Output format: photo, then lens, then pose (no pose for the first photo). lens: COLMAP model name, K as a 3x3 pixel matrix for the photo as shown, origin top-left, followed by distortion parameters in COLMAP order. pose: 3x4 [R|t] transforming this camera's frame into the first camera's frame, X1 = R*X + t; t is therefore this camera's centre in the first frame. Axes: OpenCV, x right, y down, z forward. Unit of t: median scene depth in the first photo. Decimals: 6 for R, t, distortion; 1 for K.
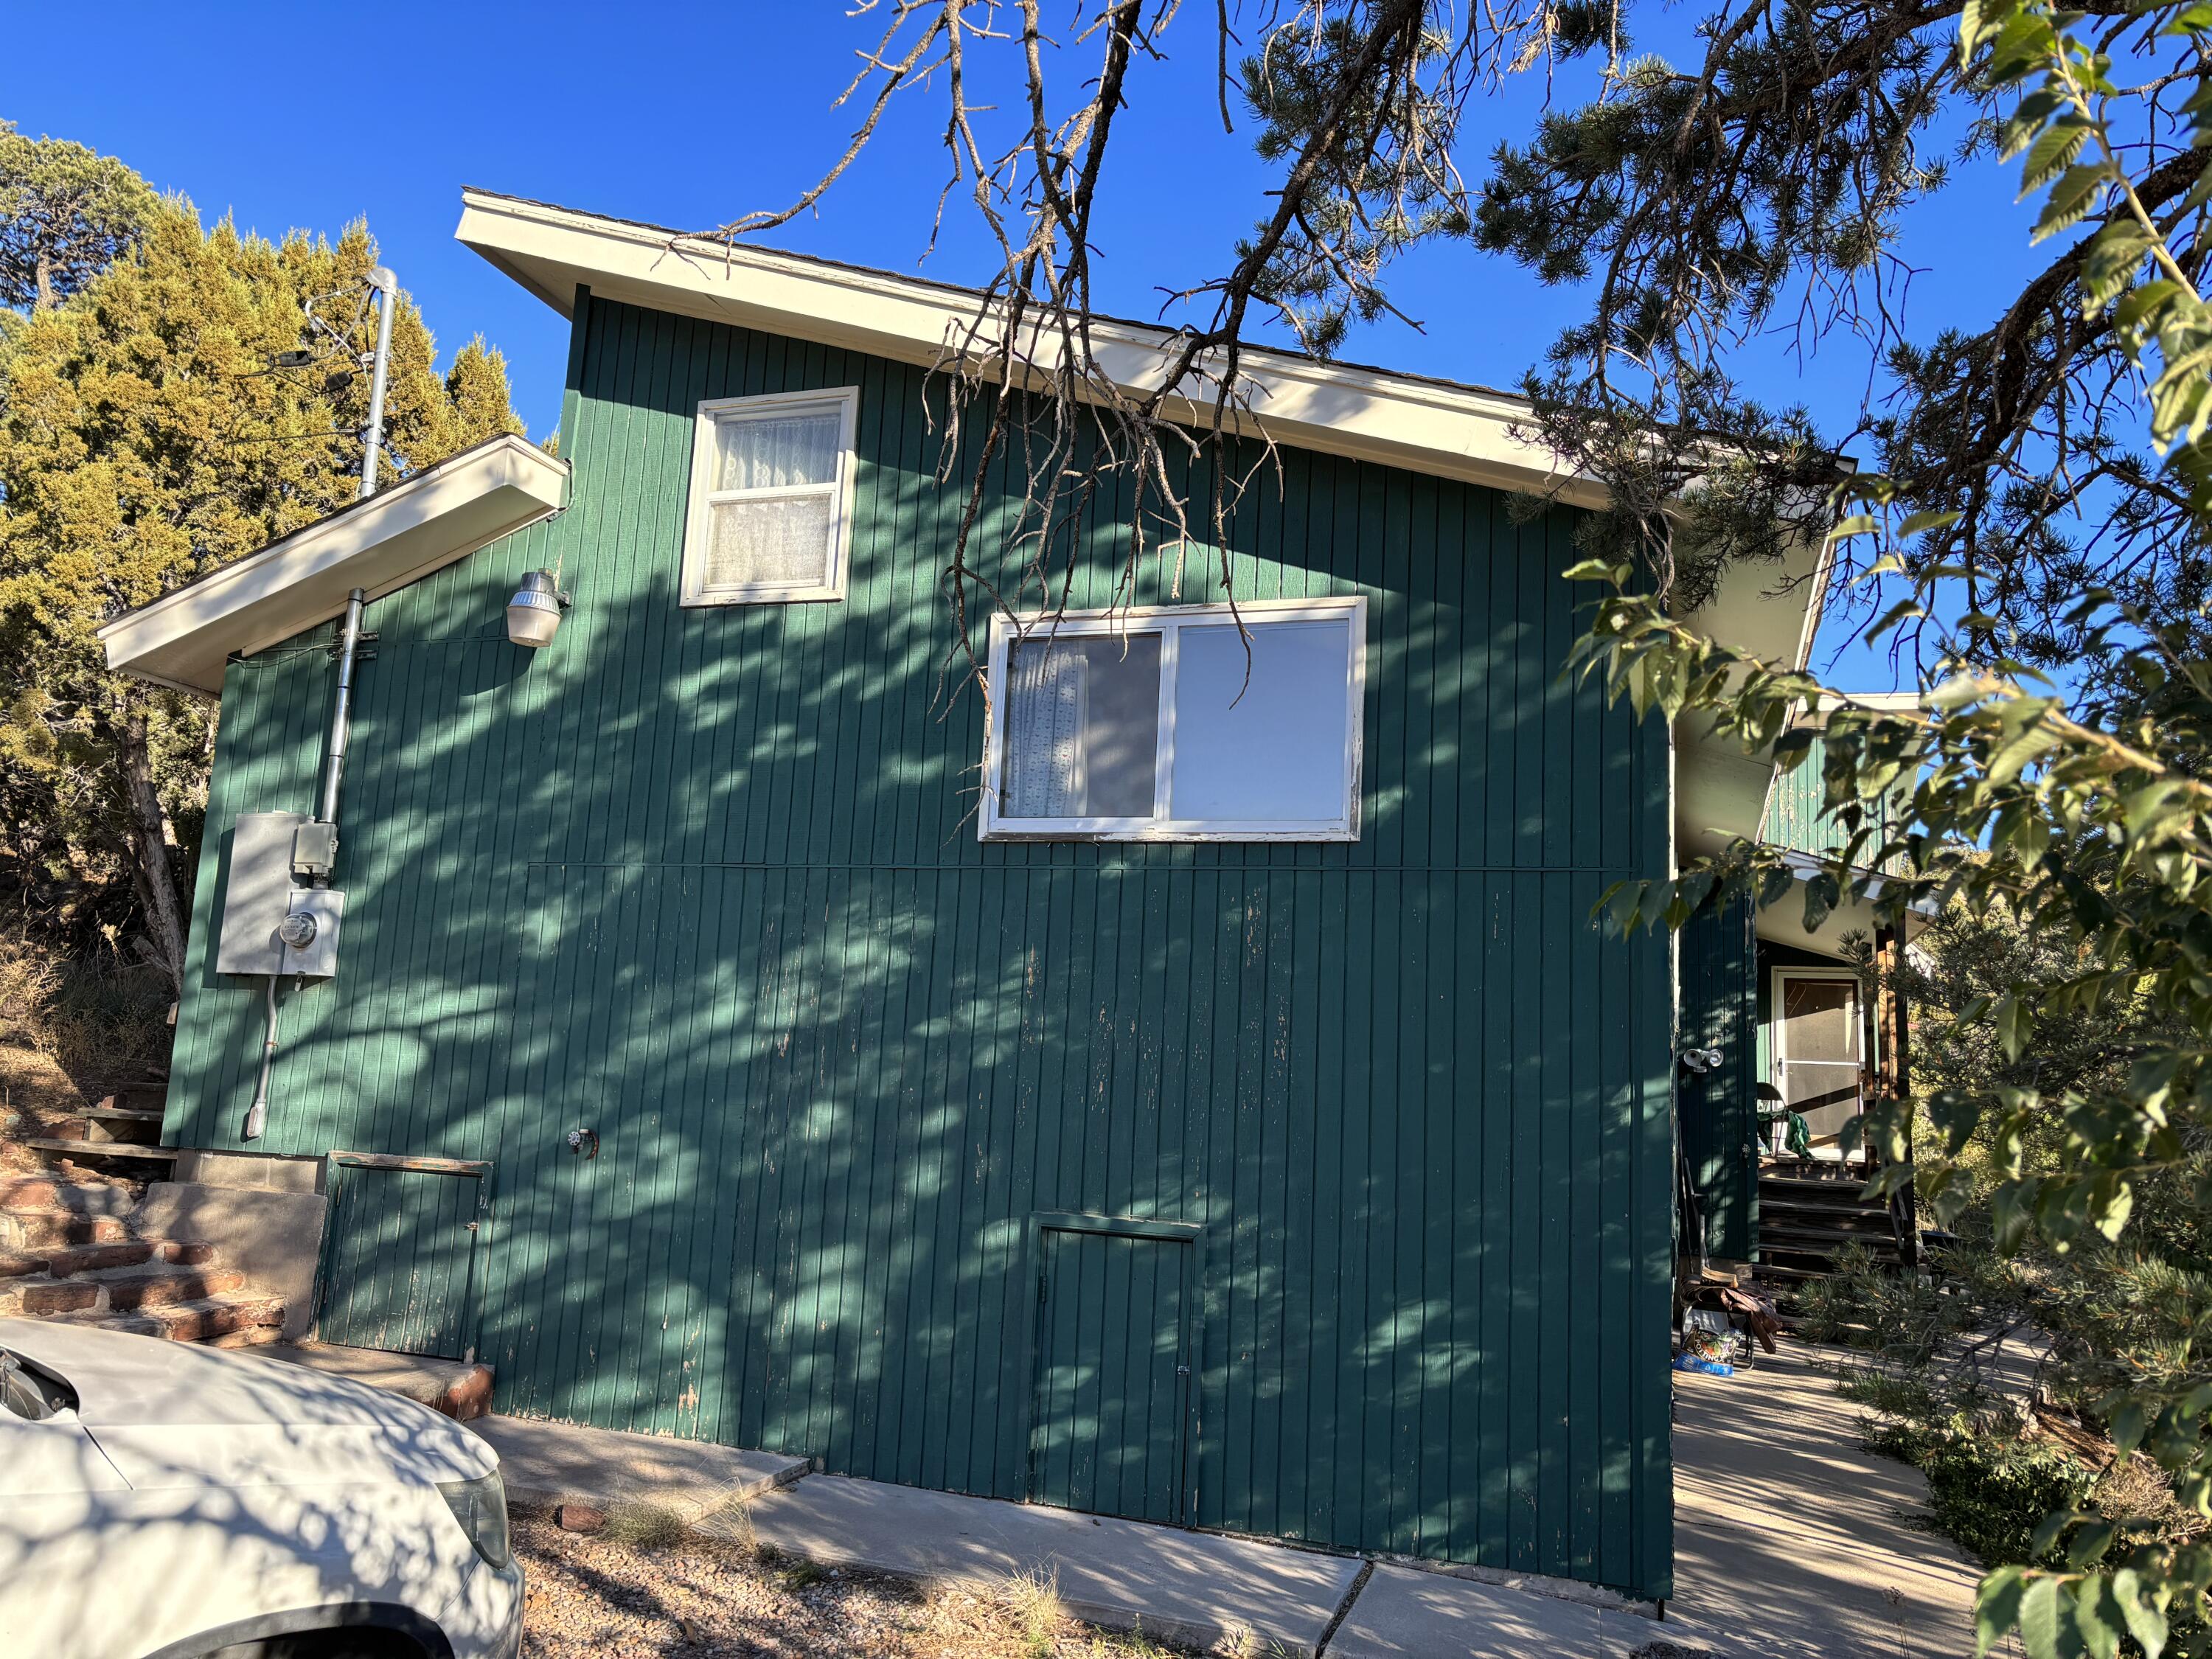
lens RADIAL K [[1644.5, 0, 1111.1], [0, 1644.5, 833.2], [0, 0, 1]] dist [-0.003937, 0.000113]
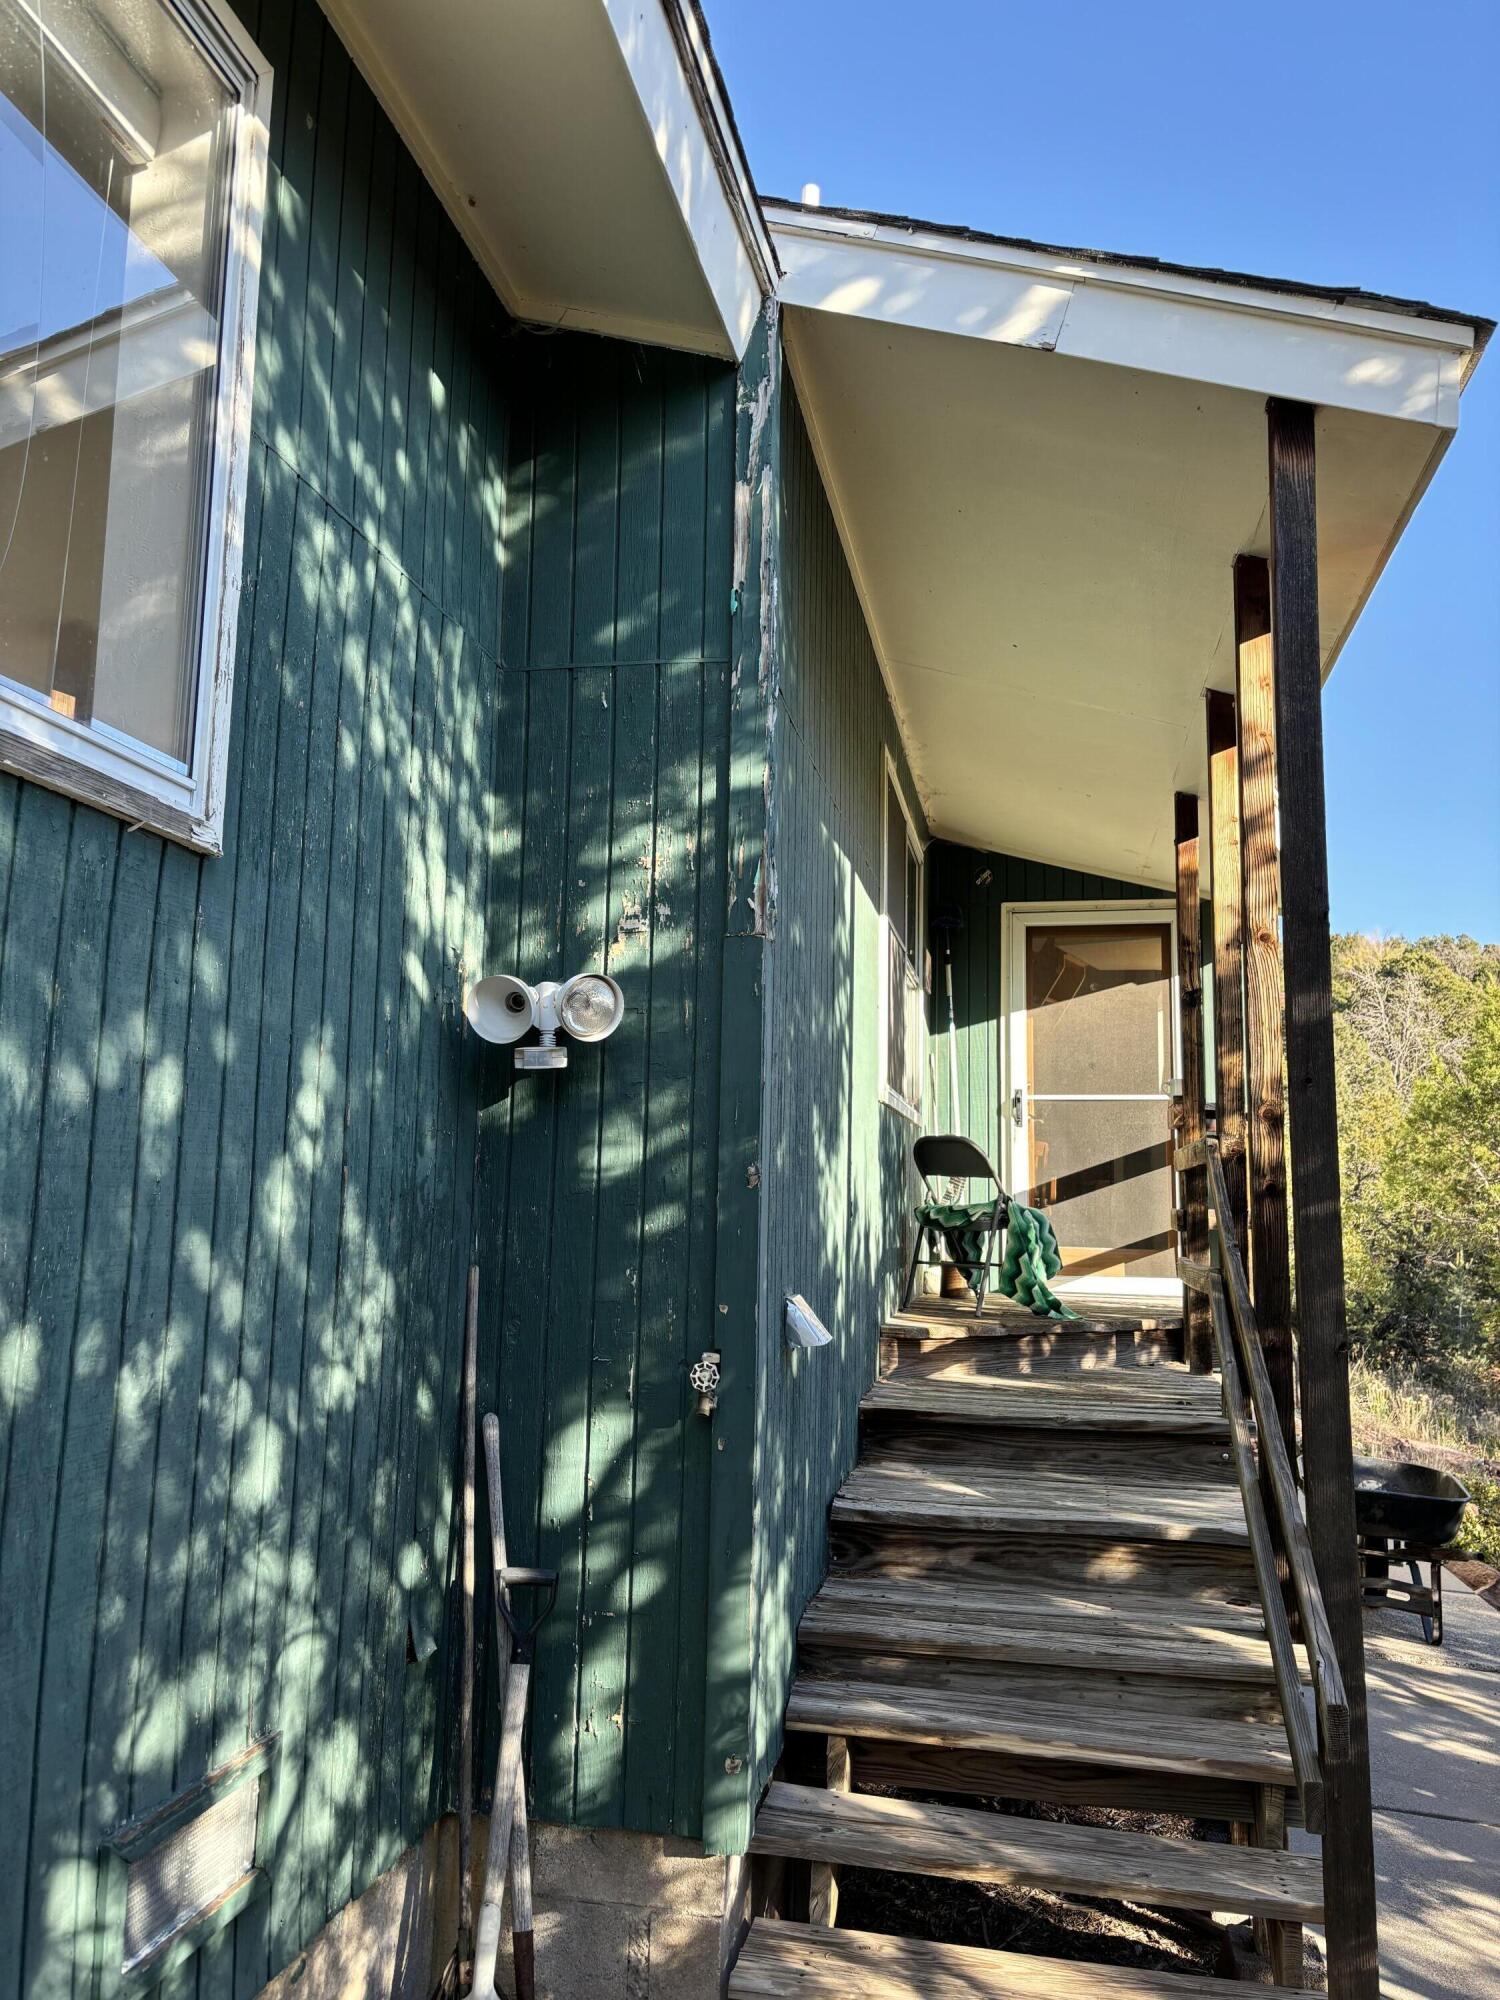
lens RADIAL K [[1486.9, 0, 743.1], [0, 1486.9, 990.2], [0, 0, 1]] dist [-0.003937, 0.000113]
pose [[0.990506, -0.016830, 0.136437, 0.353784], [0.013859, 0.999646, 0.022695, 0.127349], [-0.136770, -0.020589, 0.990389, 0.763723]]
